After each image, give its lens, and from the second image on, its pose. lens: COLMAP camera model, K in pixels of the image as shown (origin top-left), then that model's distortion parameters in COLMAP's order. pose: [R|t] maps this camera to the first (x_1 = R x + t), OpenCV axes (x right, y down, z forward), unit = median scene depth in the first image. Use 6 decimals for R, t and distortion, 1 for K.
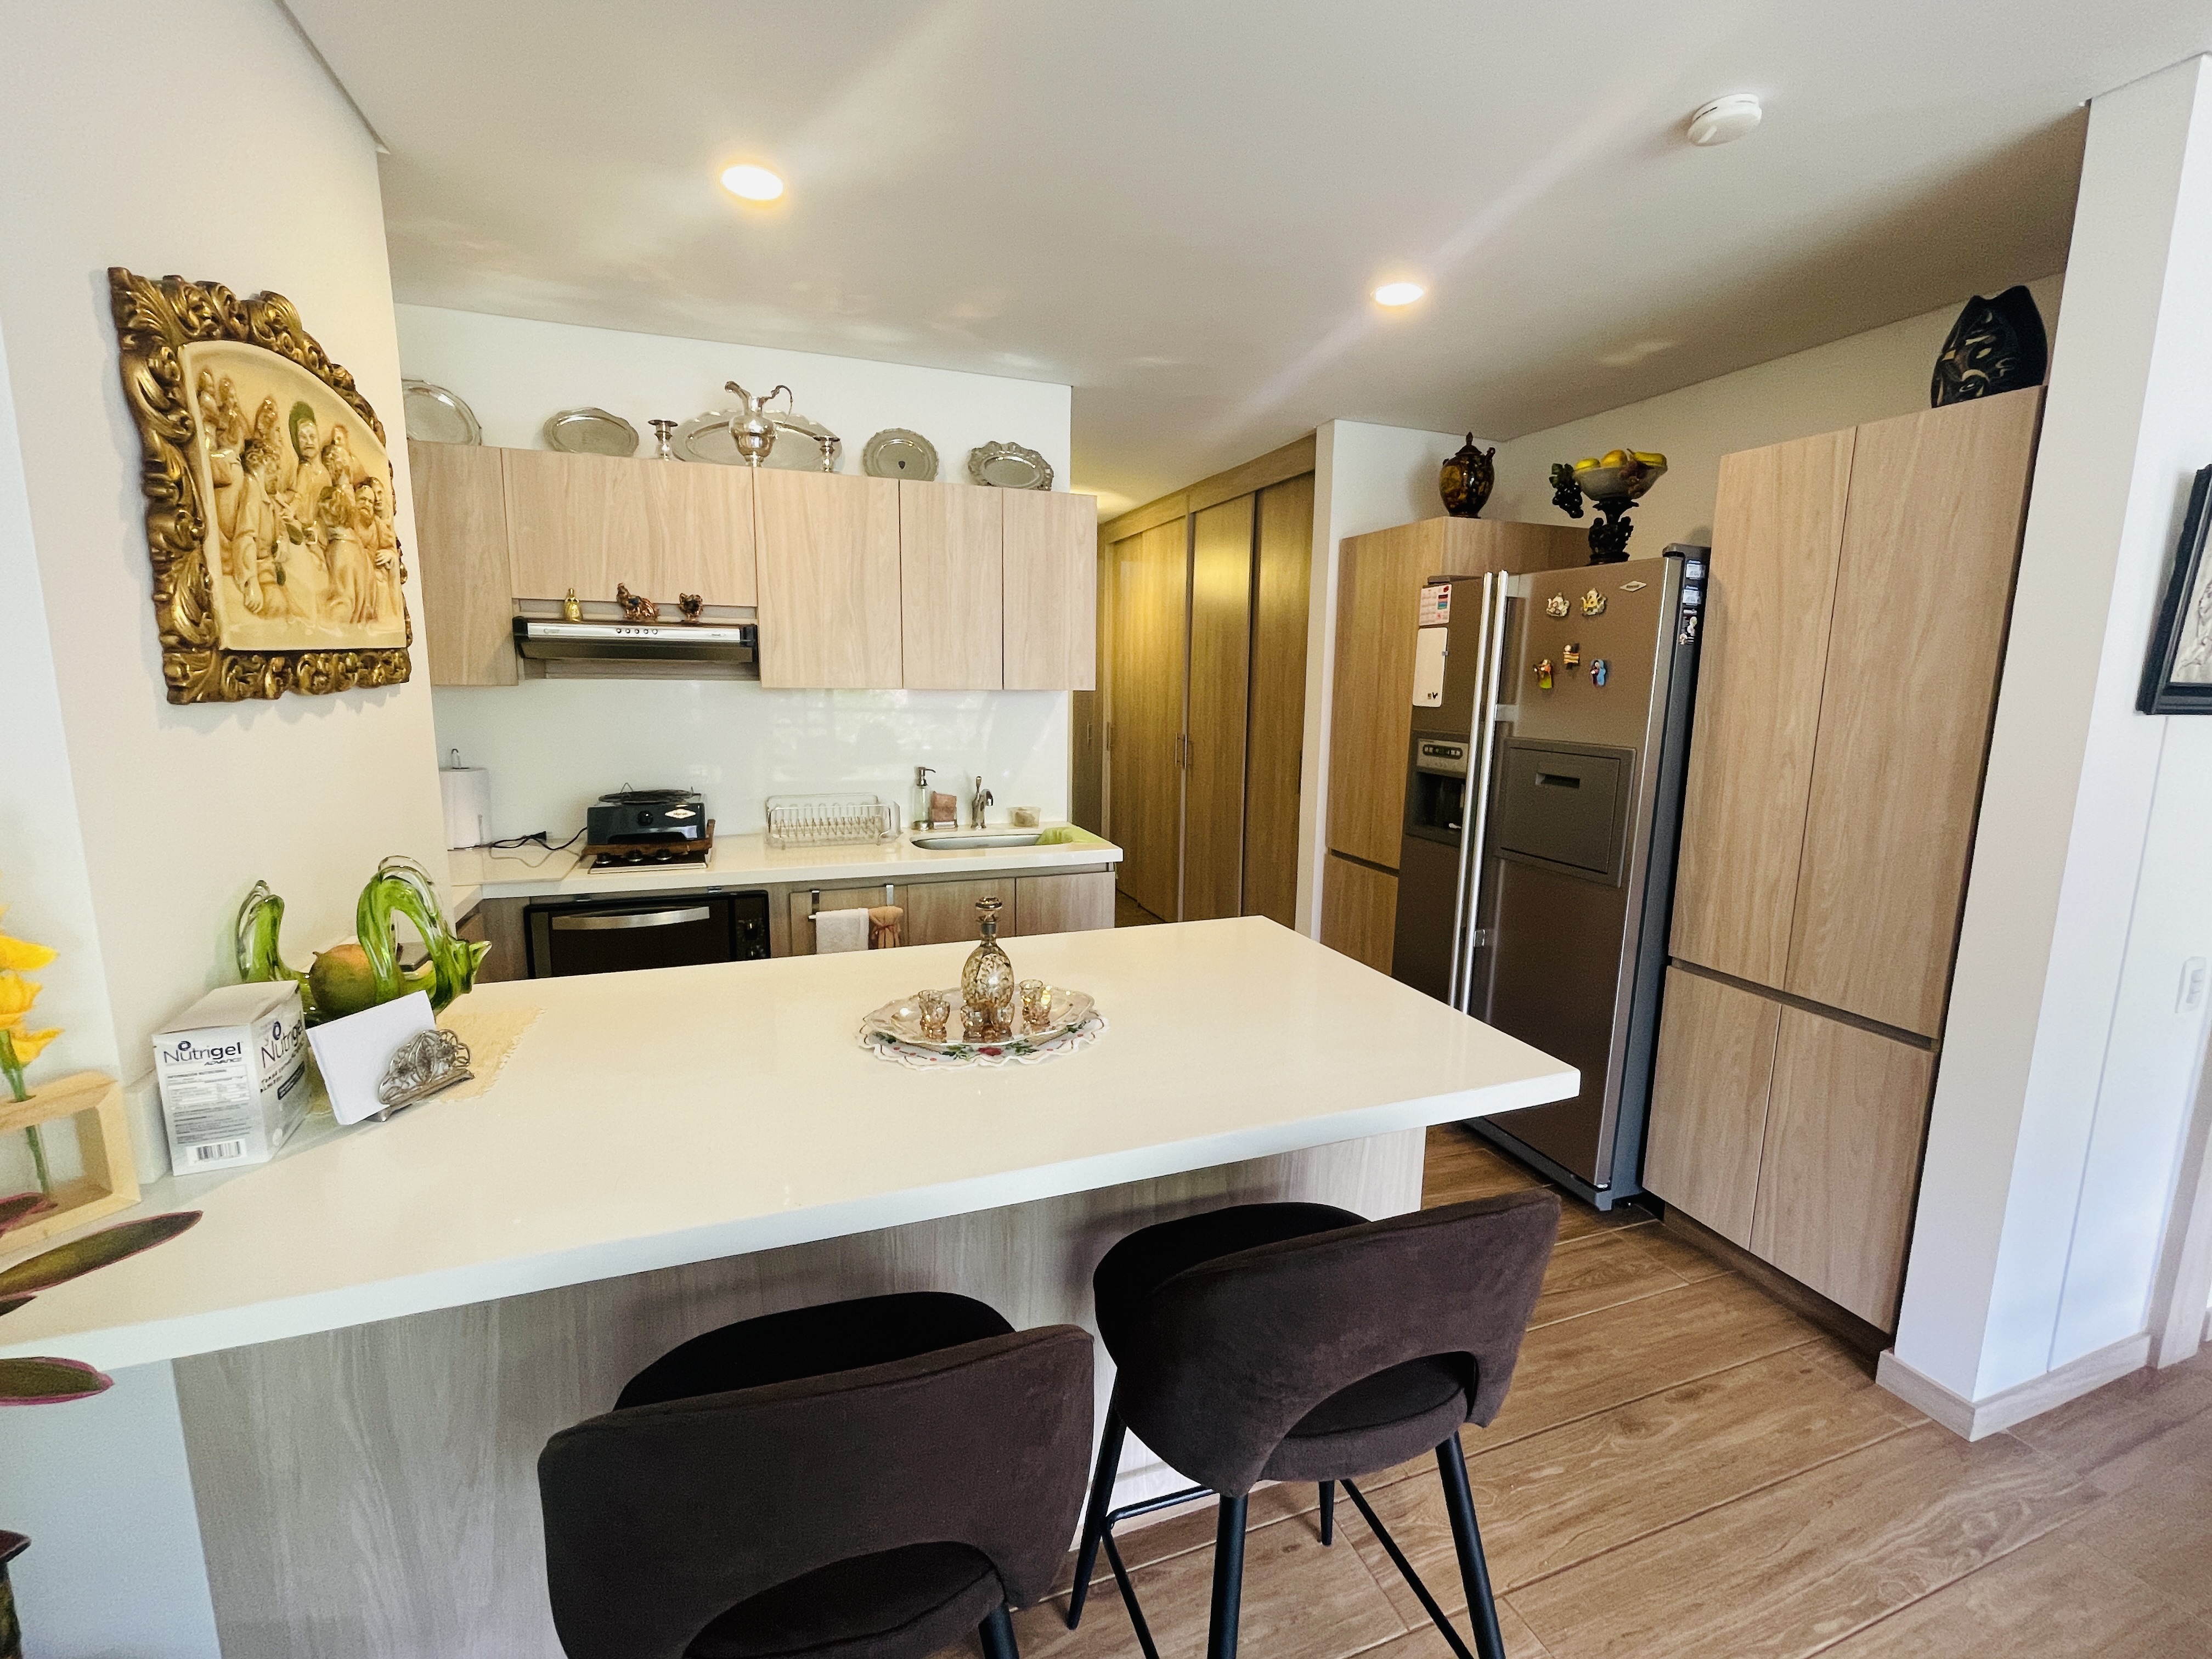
lens RADIAL K [[955.6, 0, 1100.6], [0, 955.6, 822.8], [0, 0, 1]] dist [-0.001522, 0.000692]
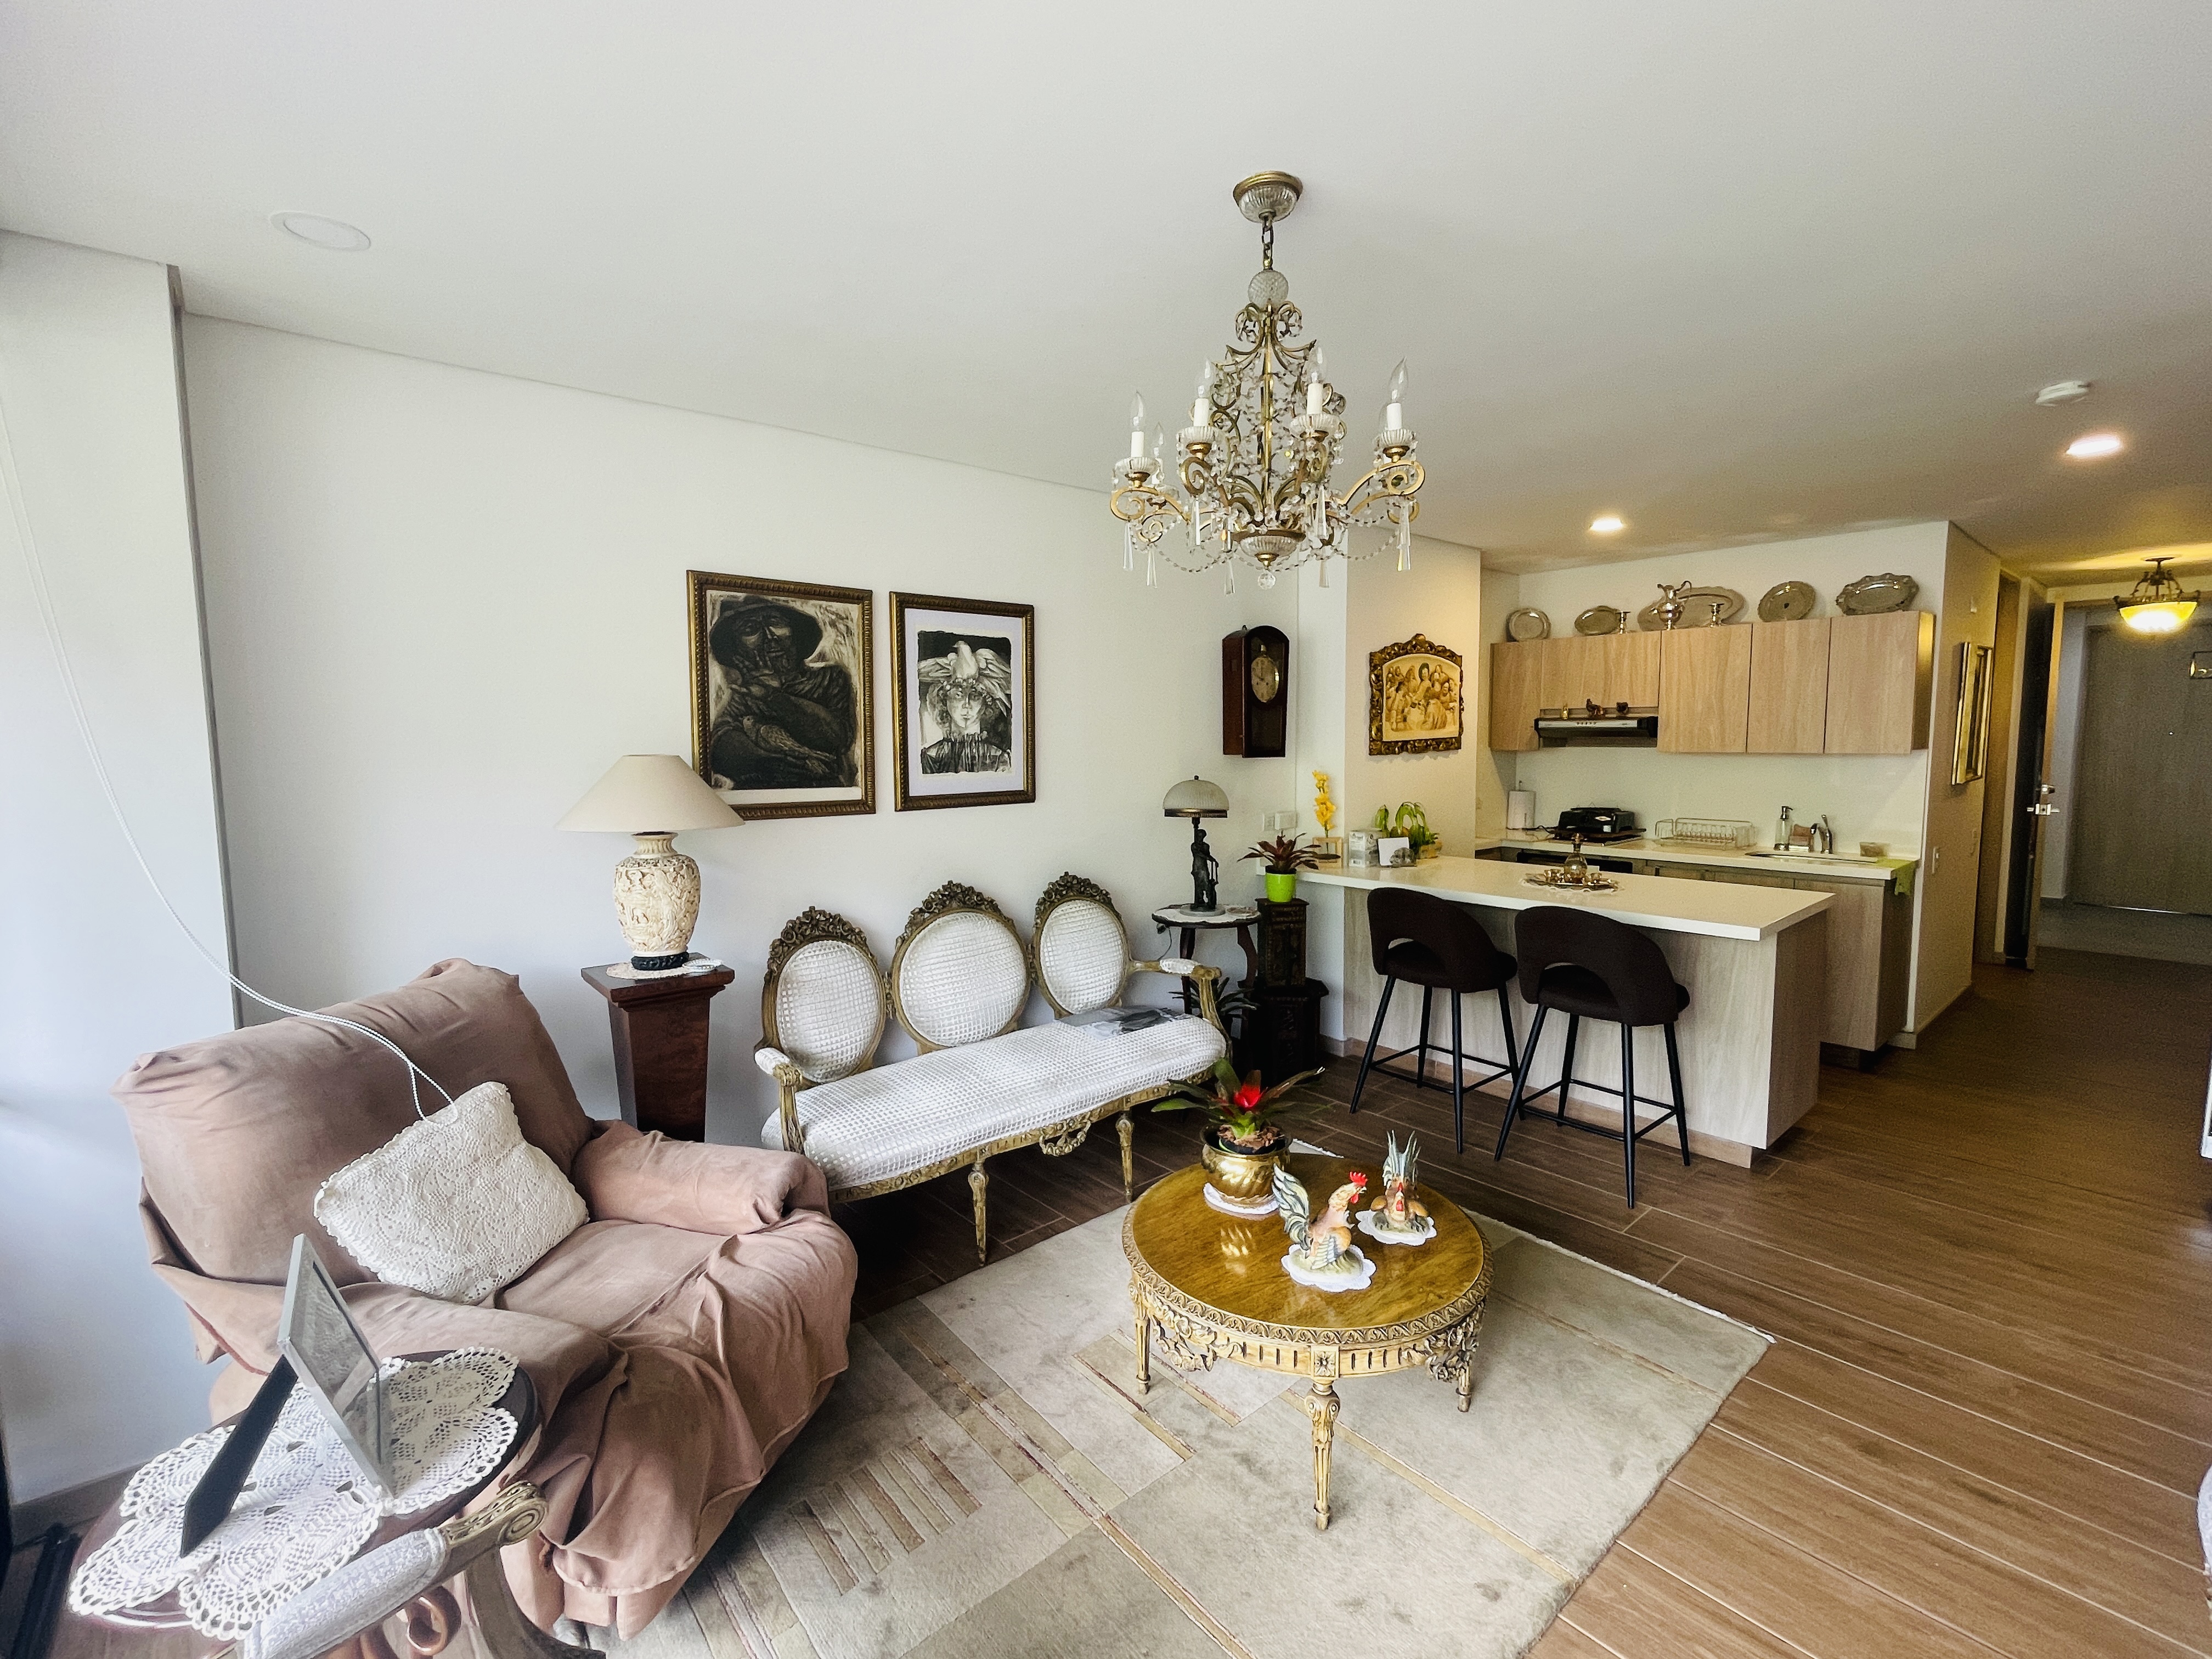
lens RADIAL K [[978.7, 0, 1106.0], [0, 978.7, 829.5], [0, 0, 1]] dist [0.017718, -0.000009]
pose [[0.354861, 0.075297, -0.931882, 1.056875], [-0.134280, 0.990522, 0.028901, 0.090497], [0.925226, 0.114877, 0.361609, -0.623071]]
